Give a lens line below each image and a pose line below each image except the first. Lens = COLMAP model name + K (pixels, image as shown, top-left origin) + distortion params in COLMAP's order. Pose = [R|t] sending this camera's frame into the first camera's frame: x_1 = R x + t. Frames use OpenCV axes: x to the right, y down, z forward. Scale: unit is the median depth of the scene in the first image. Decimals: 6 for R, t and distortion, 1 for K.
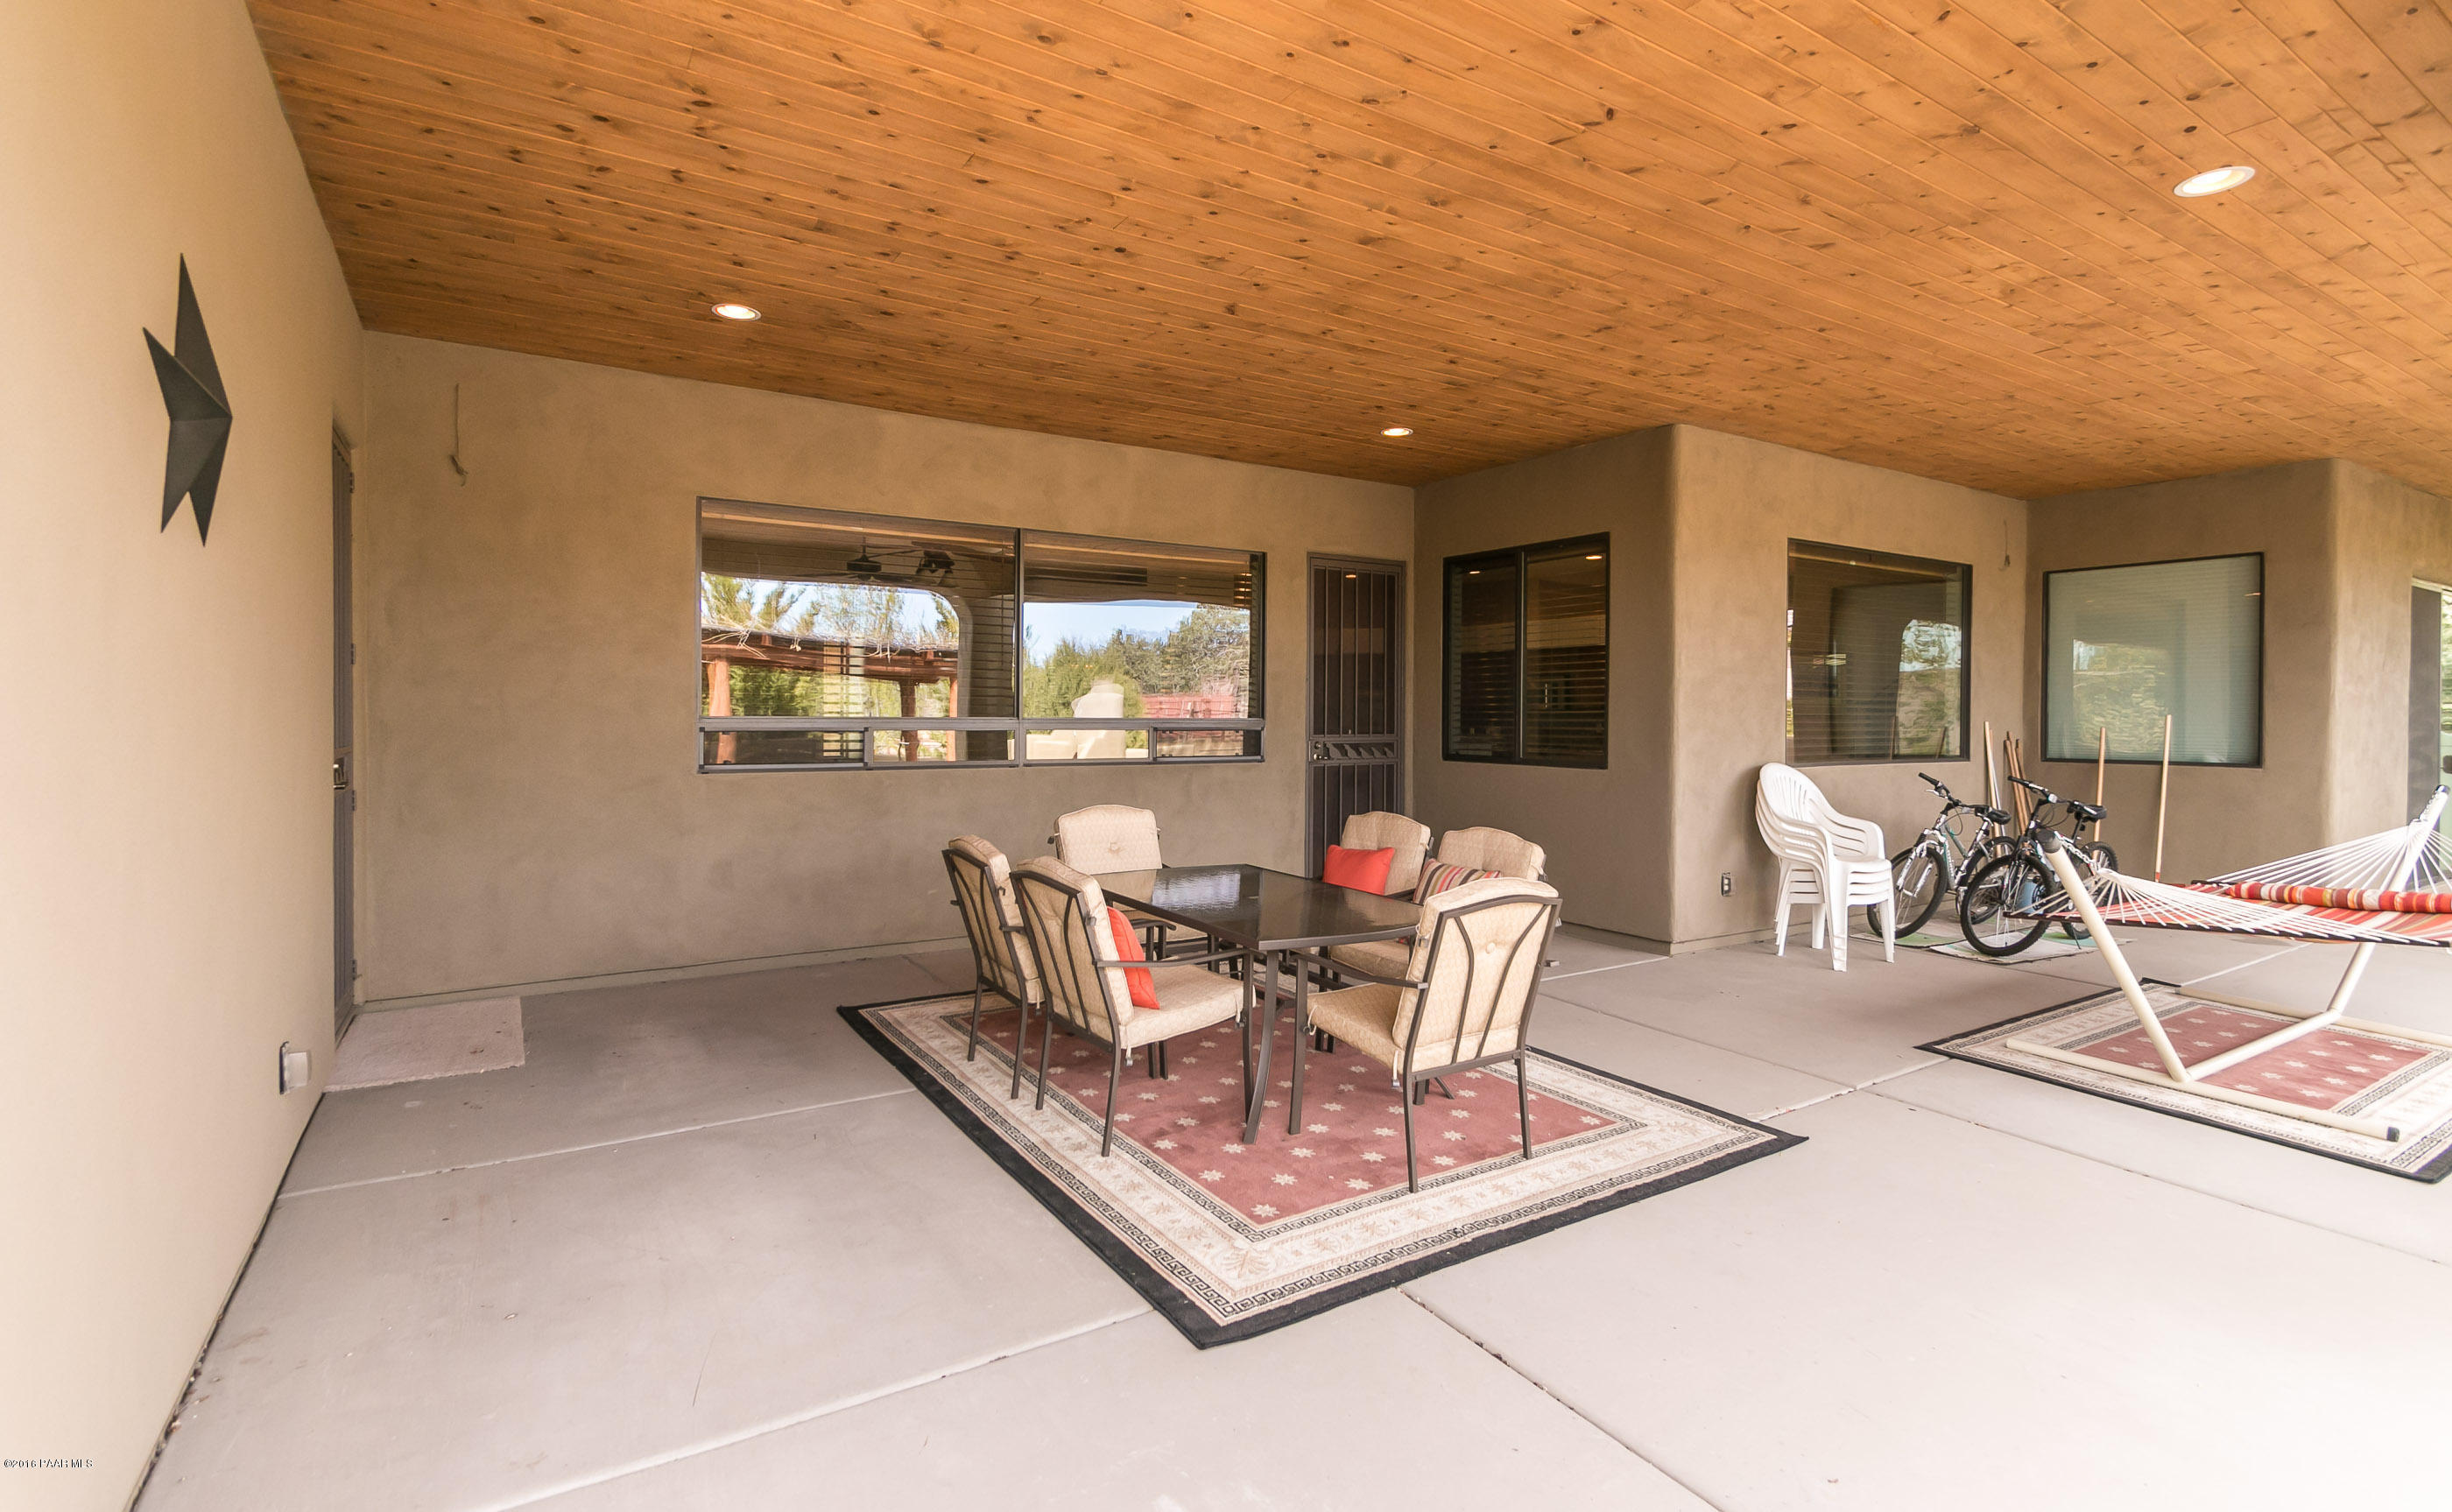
lens RADIAL K [[1165.6, 0, 1224.7], [0, 1165.6, 721.8], [0, 0, 1]] dist [0.066264, -0.000388]
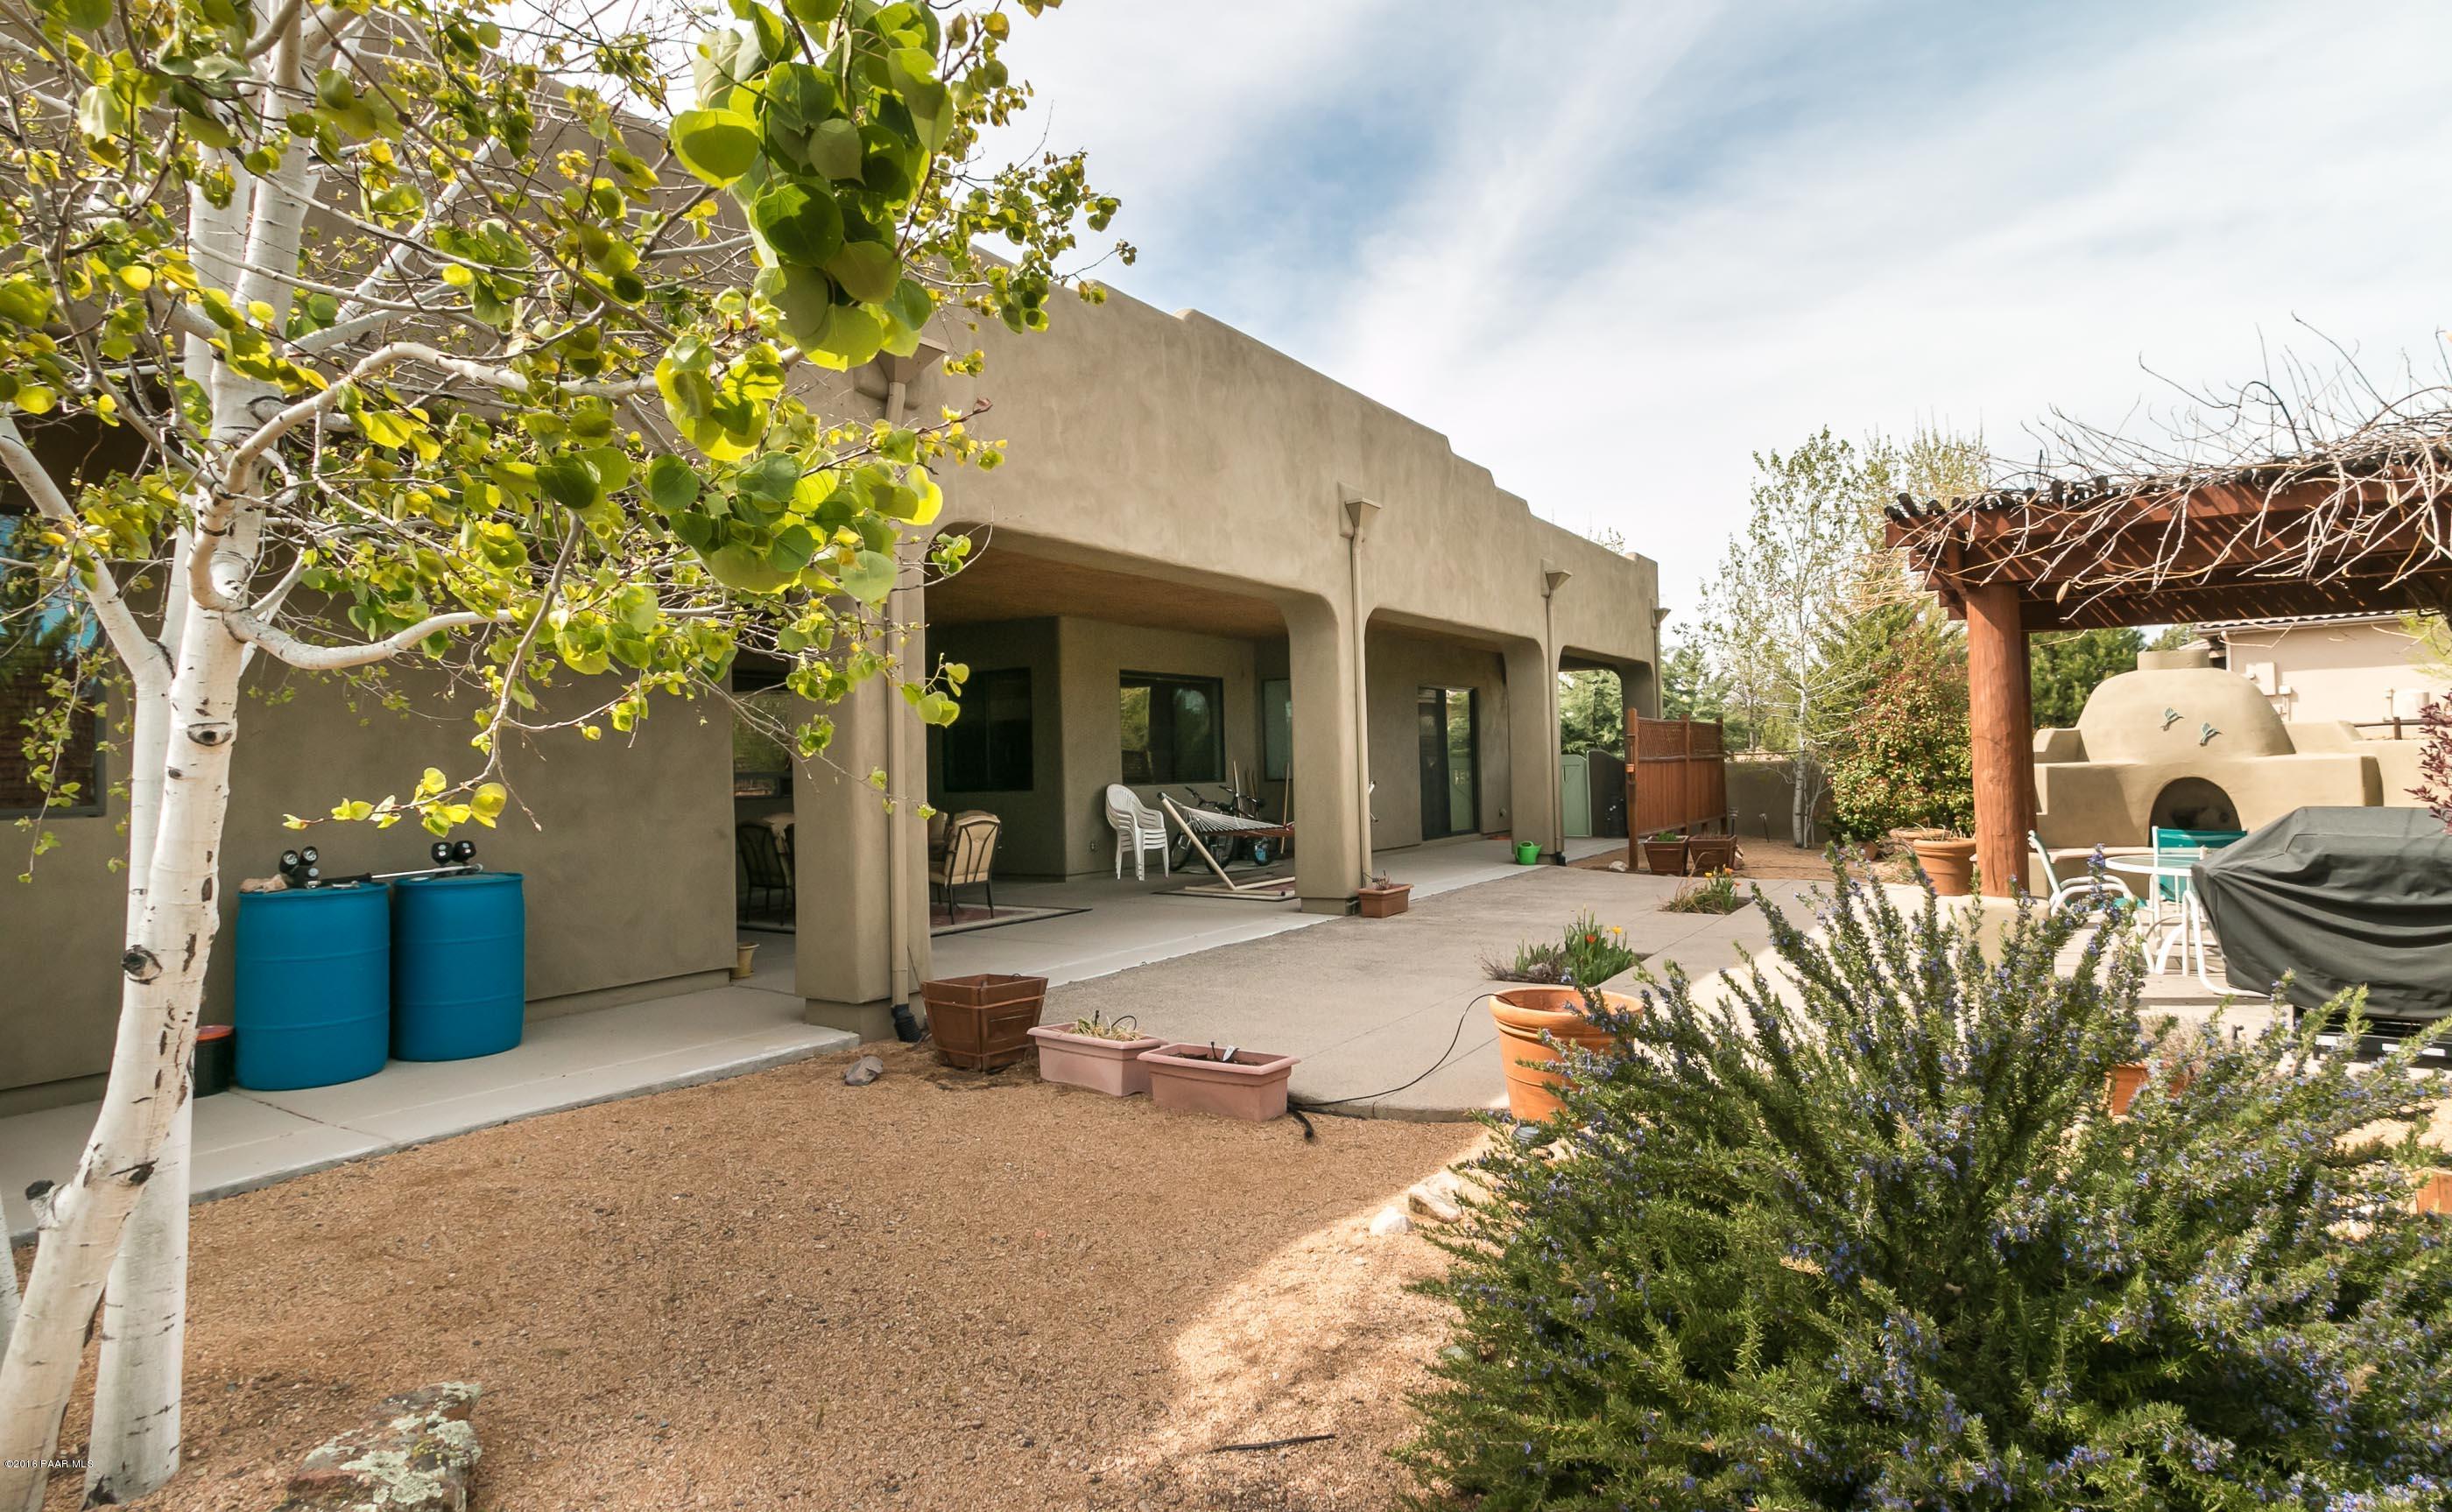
lens RADIAL K [[1273.8, 0, 1226.0], [0, 1273.8, 756.0], [0, 0, 1]] dist [-0.001965, 0.000004]
pose [[0.912603, -0.026159, 0.408008, -0.250913], [0.036570, 0.999174, -0.017736, 0.033371], [-0.407207, 0.031107, 0.912806, -1.088012]]
